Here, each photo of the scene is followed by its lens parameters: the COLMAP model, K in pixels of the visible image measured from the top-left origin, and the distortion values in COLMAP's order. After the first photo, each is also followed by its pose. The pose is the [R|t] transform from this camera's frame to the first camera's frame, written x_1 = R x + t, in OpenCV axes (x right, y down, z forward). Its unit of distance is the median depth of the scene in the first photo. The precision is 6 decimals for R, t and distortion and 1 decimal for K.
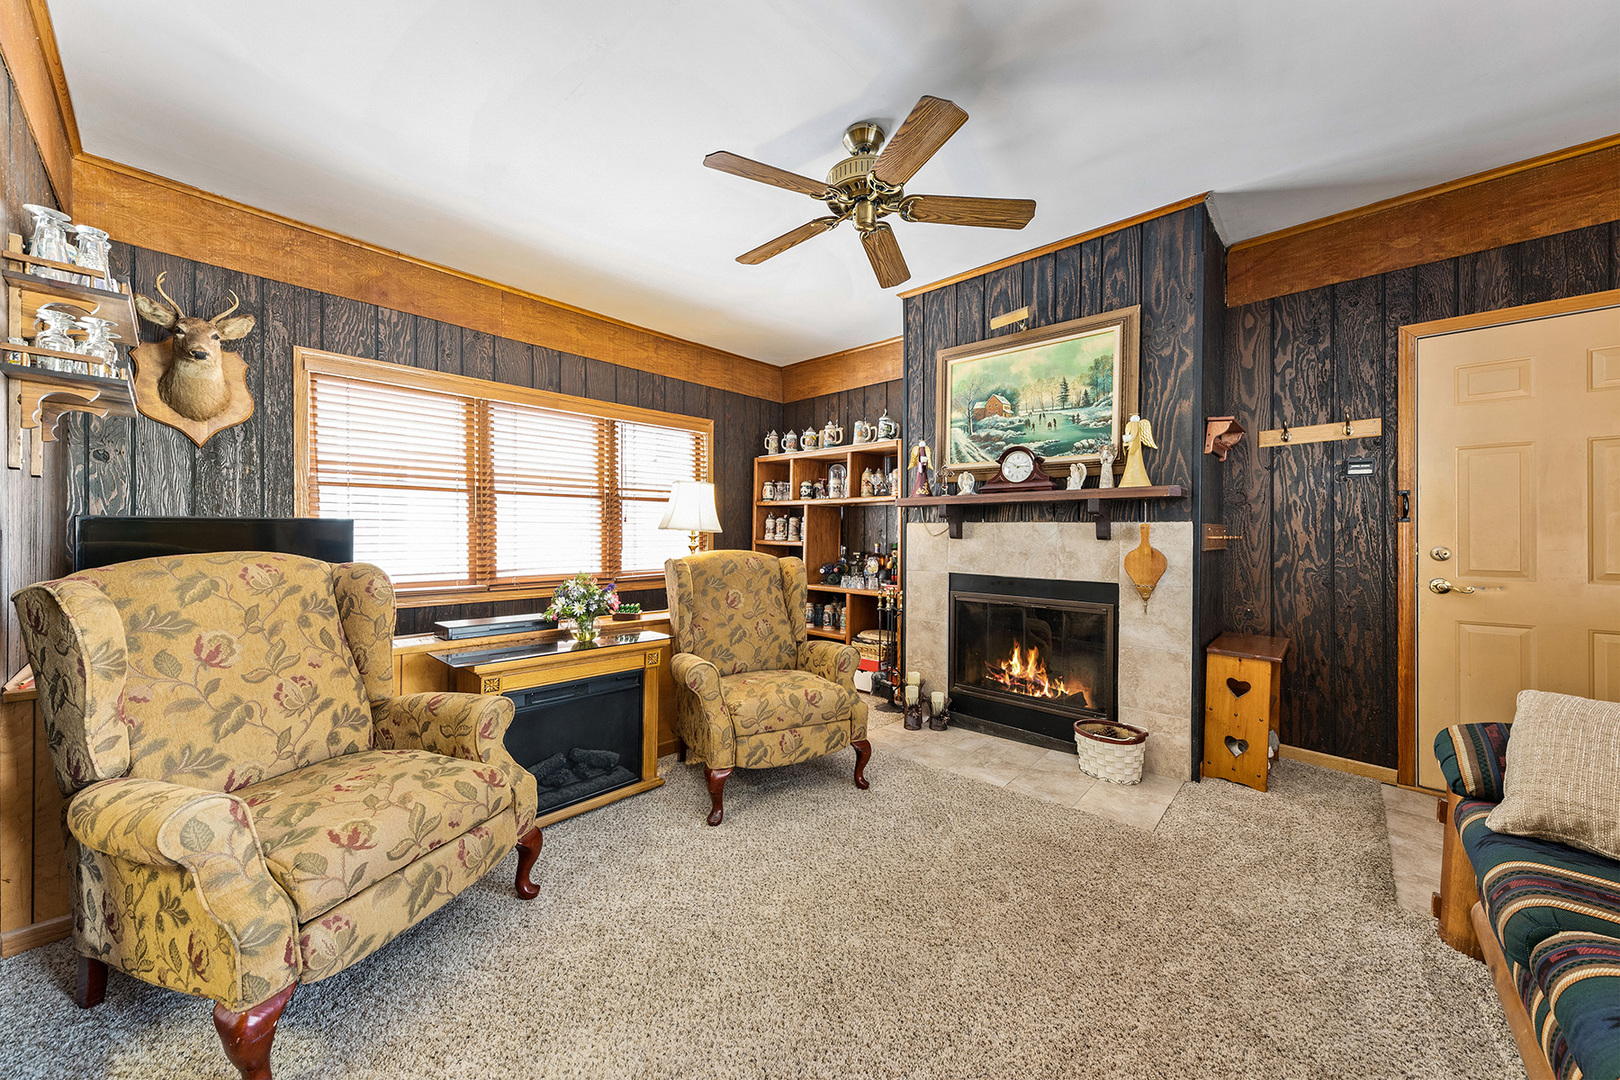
lens RADIAL K [[573.2, 0, 838.8], [0, 573.2, 525.7], [0, 0, 1]] dist [0.000161, 0.000013]
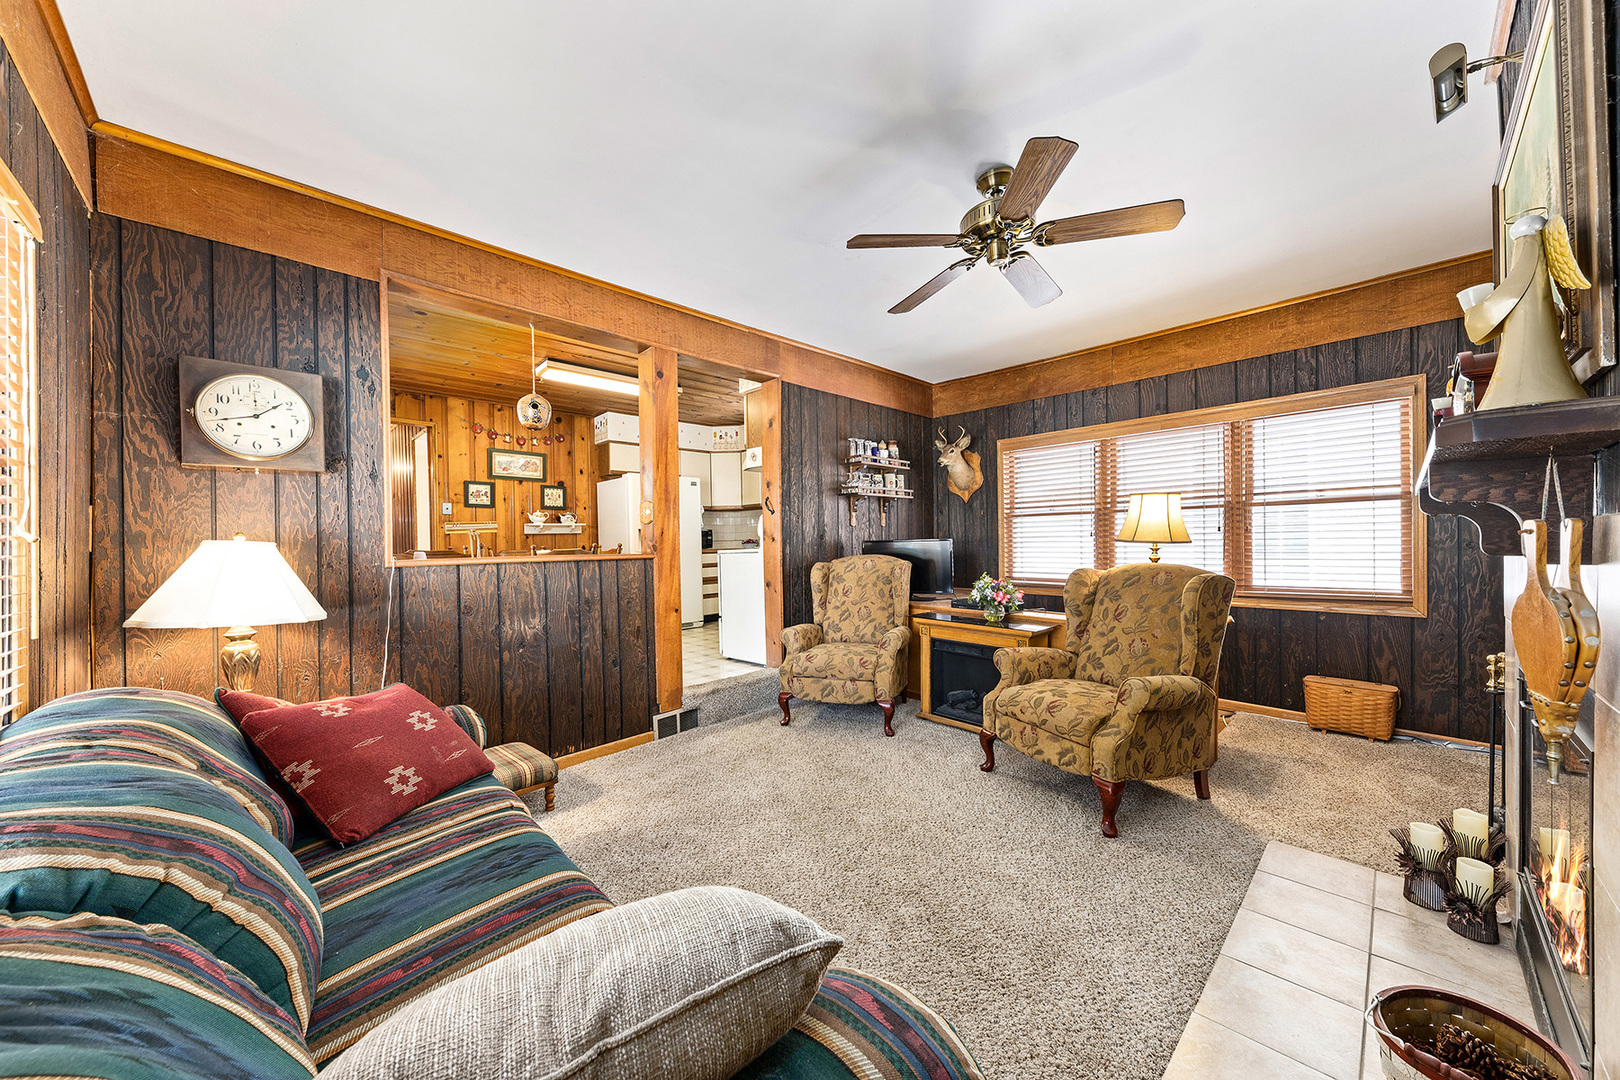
lens RADIAL K [[569.4, 0, 810.0], [0, 569.4, 540.0], [0, 0, 1]] dist [0.000083, 0.000004]
pose [[-0.088777, -0.012629, -0.995971, 0.852140], [0.021488, 0.999663, -0.014592, 0.008217], [0.995820, -0.022697, -0.088476, 0.569523]]
